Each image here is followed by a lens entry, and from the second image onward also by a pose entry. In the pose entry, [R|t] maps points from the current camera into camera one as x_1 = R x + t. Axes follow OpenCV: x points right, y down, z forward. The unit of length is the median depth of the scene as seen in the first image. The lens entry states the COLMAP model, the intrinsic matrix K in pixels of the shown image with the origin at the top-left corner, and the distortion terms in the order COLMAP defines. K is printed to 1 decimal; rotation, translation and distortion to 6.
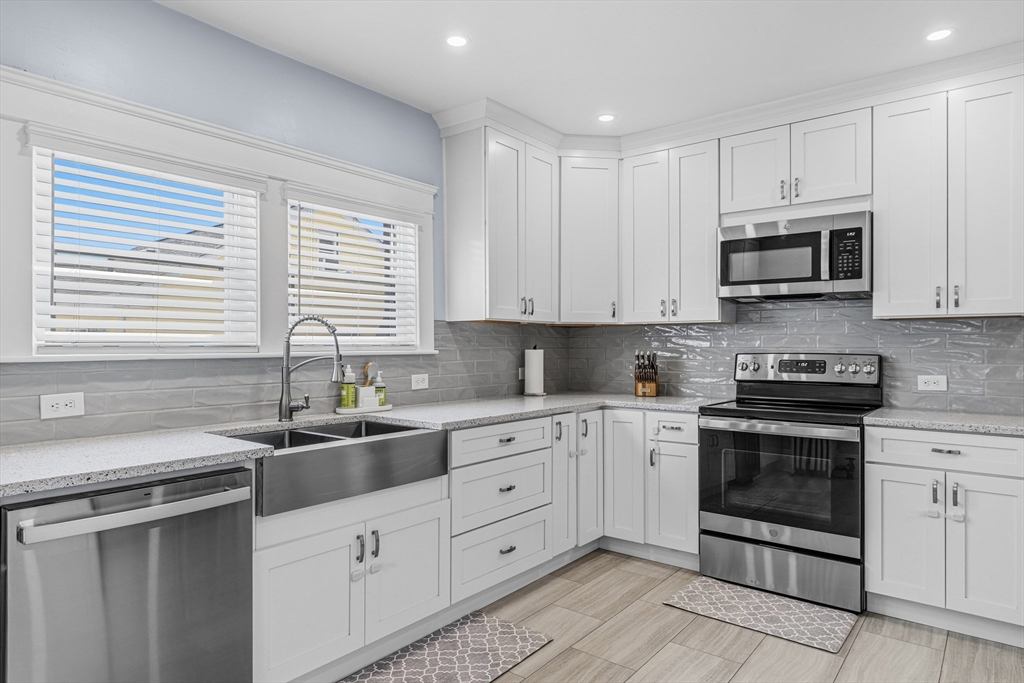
lens RADIAL K [[612.1, 0, 510.0], [0, 612.1, 336.0], [0, 0, 1]] dist [0.001794, 0.000666]
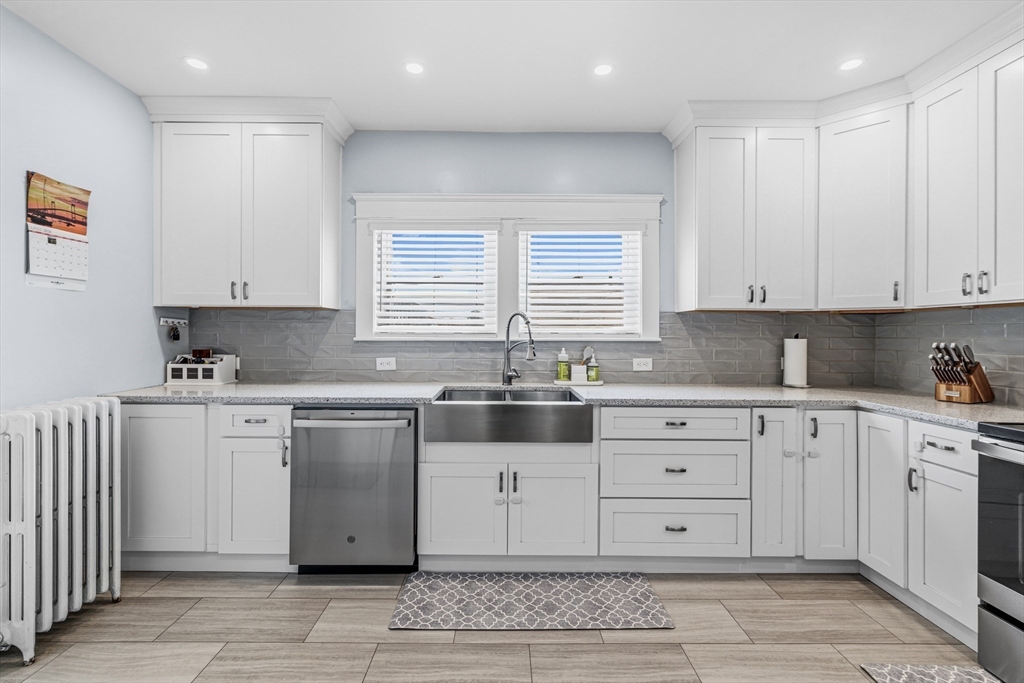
lens RADIAL K [[449.1, 0, 502.1], [0, 449.1, 330.3], [0, 0, 1]] dist [-0.000358, 0.000293]
pose [[0.628299, -0.002680, -0.777967, 0.374912], [0.006490, 0.999977, 0.001797, 0.005928], [0.777945, -0.006178, 0.628302, 0.264350]]
